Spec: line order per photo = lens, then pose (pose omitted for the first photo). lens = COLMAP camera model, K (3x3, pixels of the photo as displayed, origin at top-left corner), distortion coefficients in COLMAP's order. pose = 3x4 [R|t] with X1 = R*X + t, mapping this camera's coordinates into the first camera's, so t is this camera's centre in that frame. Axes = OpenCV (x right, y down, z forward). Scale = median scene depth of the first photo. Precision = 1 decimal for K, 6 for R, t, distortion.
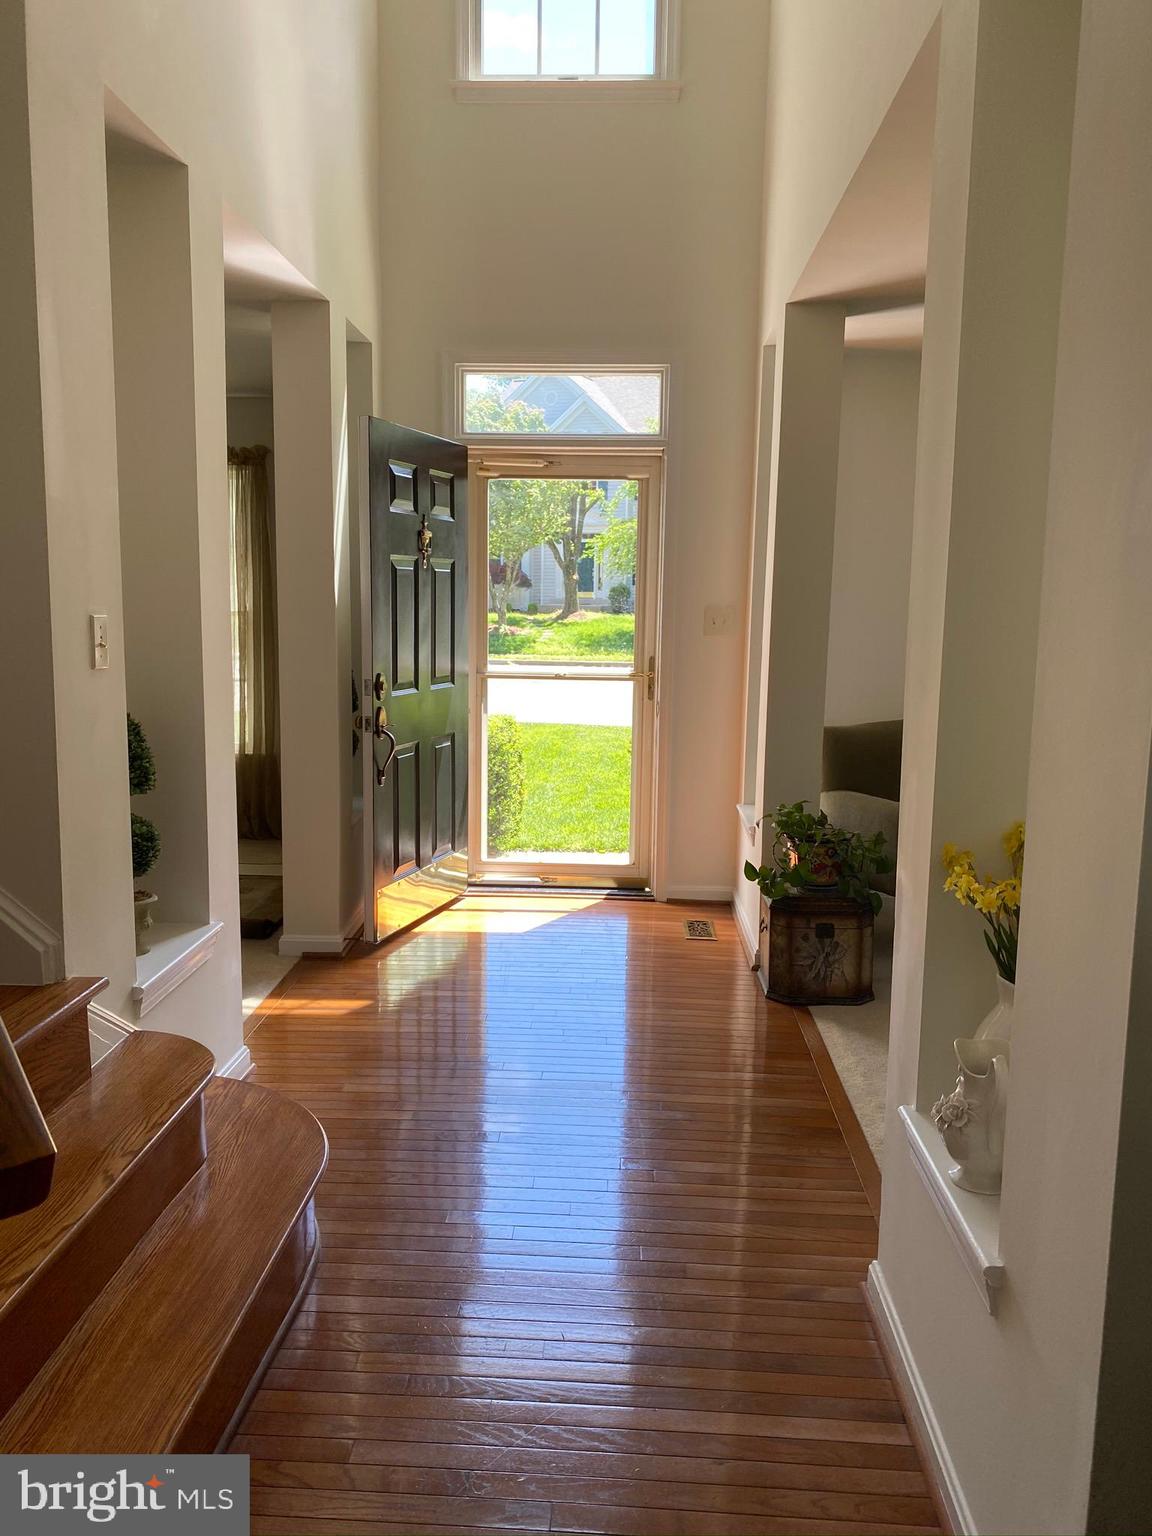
lens RADIAL K [[1206.2, 0, 576.0], [0, 1206.2, 768.0], [0, 0, 1]] dist [0.127637, -0.203645]
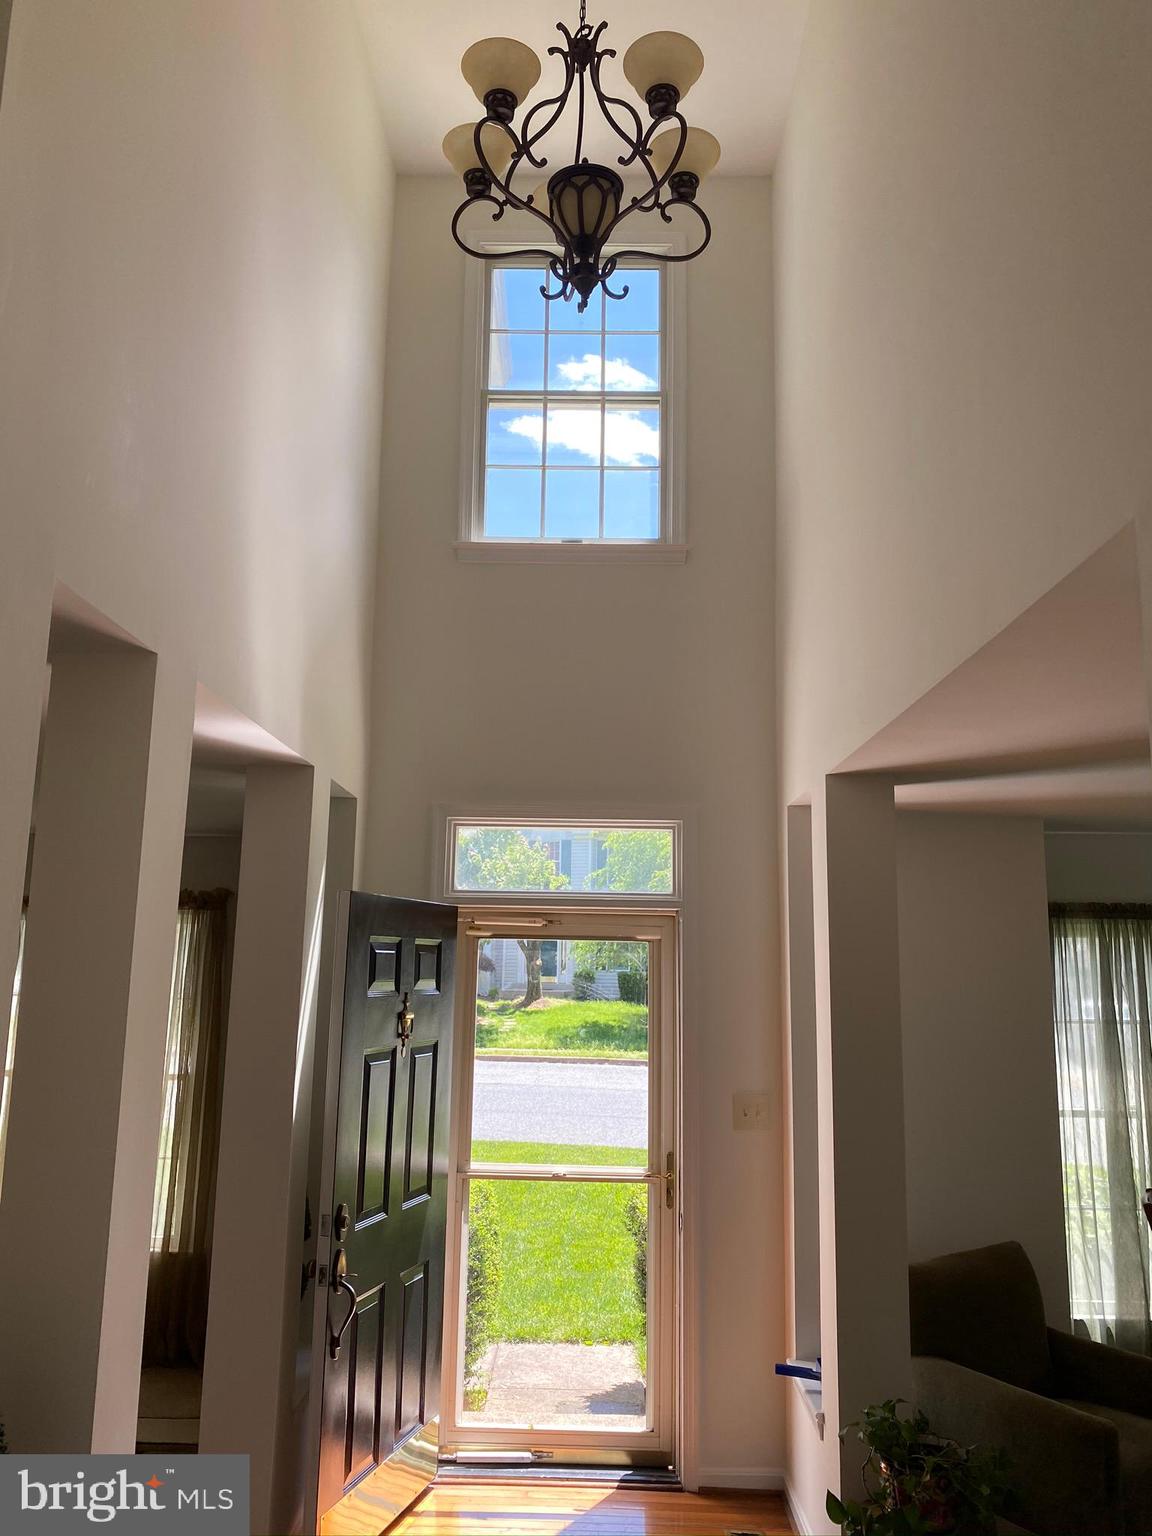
lens RADIAL K [[1181.7, 0, 566.7], [0, 1181.7, 769.2], [0, 0, 1]] dist [0.114659, -0.196191]
pose [[0.999467, 0.010202, 0.031010, -0.036985], [-0.000669, 0.956112, -0.293002, -0.104993], [-0.032638, 0.292825, 0.955609, 0.142291]]
